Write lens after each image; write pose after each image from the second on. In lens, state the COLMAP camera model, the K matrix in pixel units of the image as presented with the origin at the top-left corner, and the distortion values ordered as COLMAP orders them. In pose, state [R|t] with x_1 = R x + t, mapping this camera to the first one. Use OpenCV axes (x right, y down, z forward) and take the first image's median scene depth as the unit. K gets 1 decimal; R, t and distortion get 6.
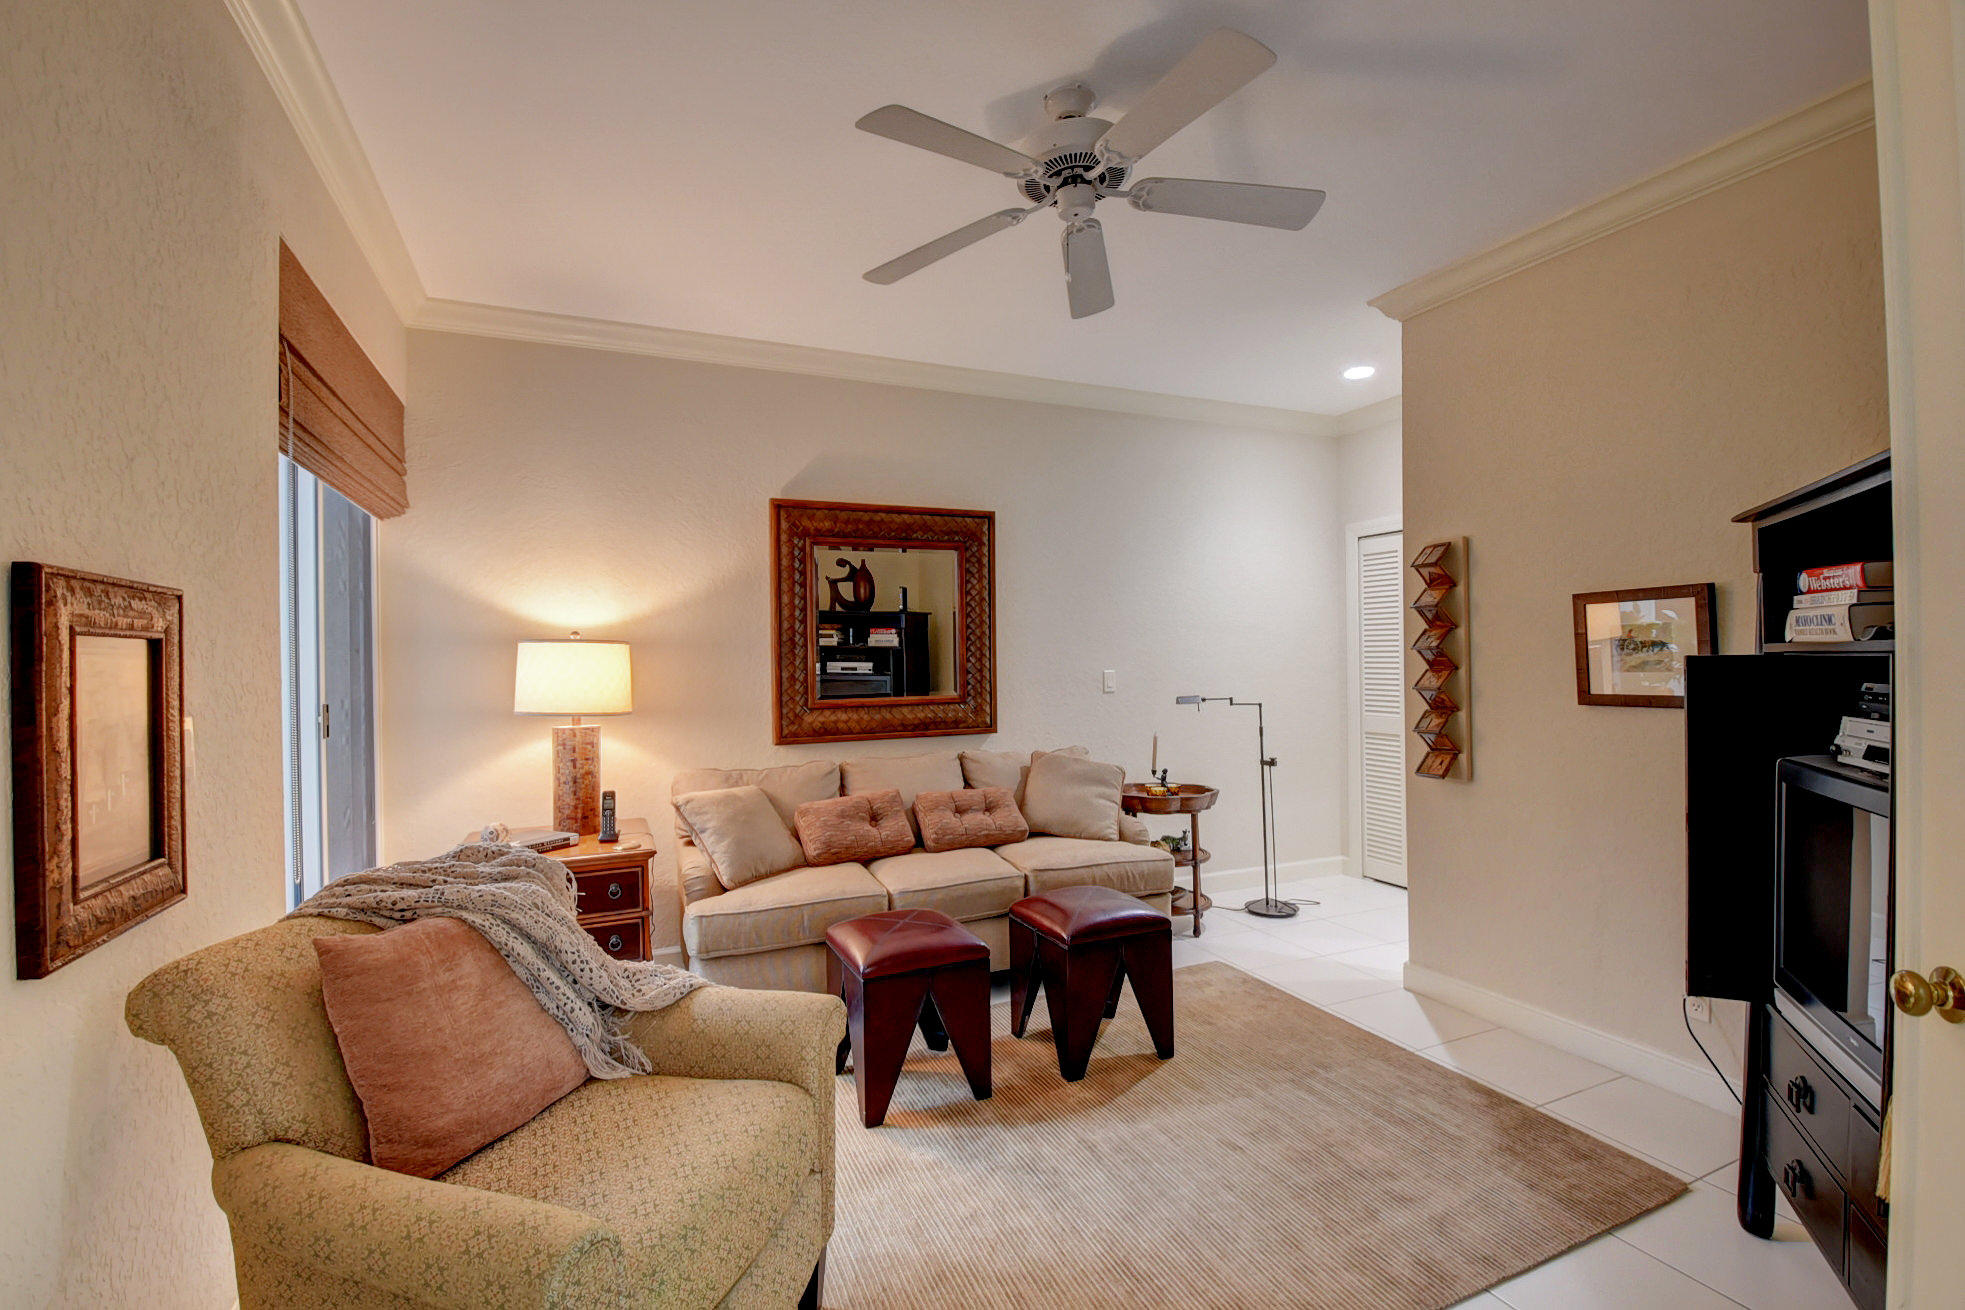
lens RADIAL K [[865.4, 0, 972.1], [0, 865.4, 655.8], [0, 0, 1]] dist [0.005935, -0.015391]
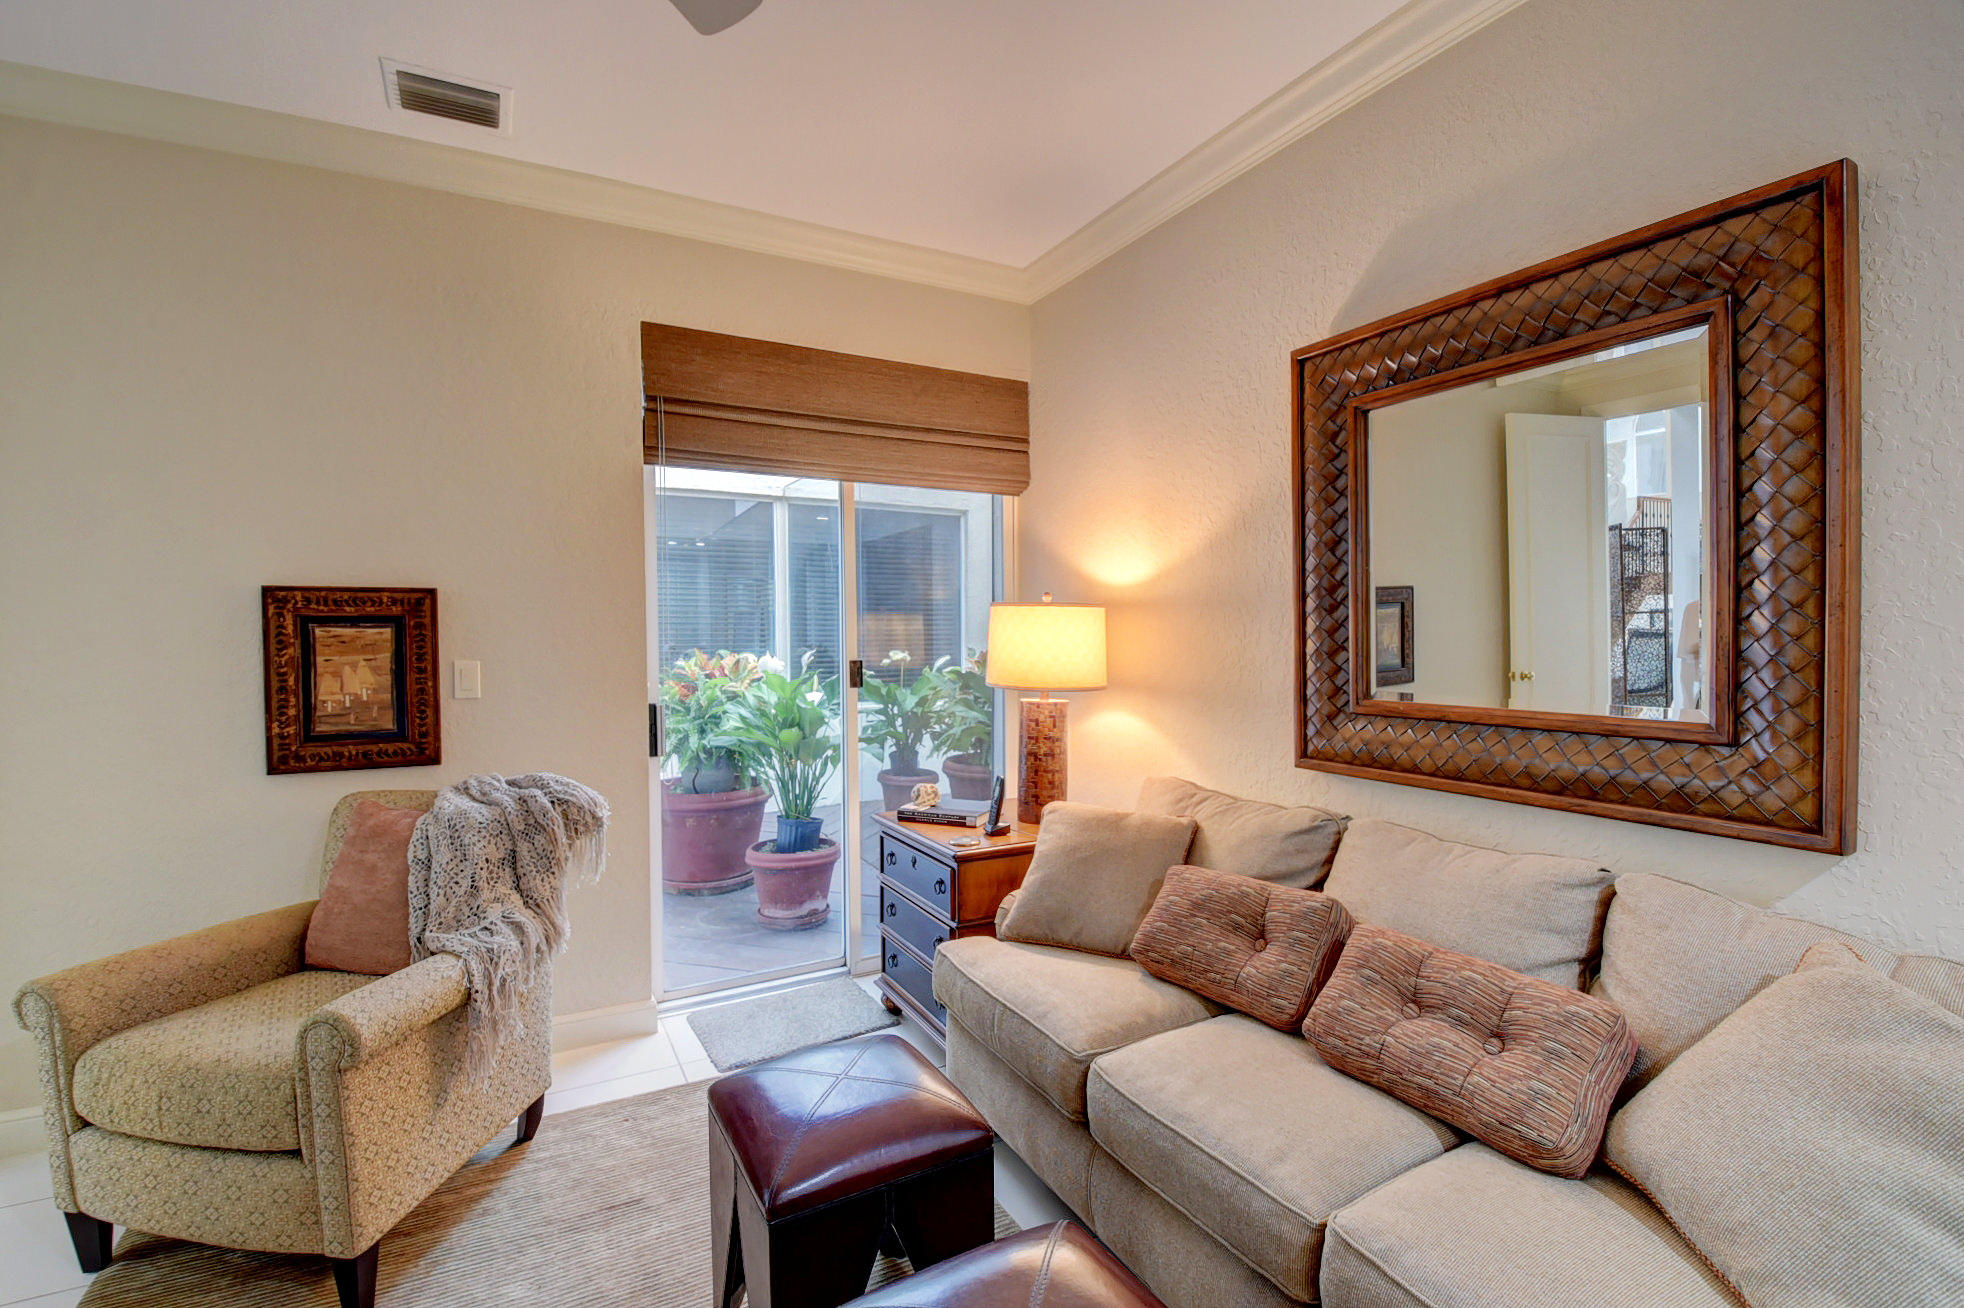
lens RADIAL K [[864.9, 0, 971.6], [0, 864.9, 654.8], [0, 0, 1]] dist [0.005935, -0.015391]
pose [[0.086813, 0.039051, -0.995459, 0.346649], [0.004340, 0.999207, 0.039577, 0.000838], [0.996215, -0.007756, 0.086575, 0.724435]]
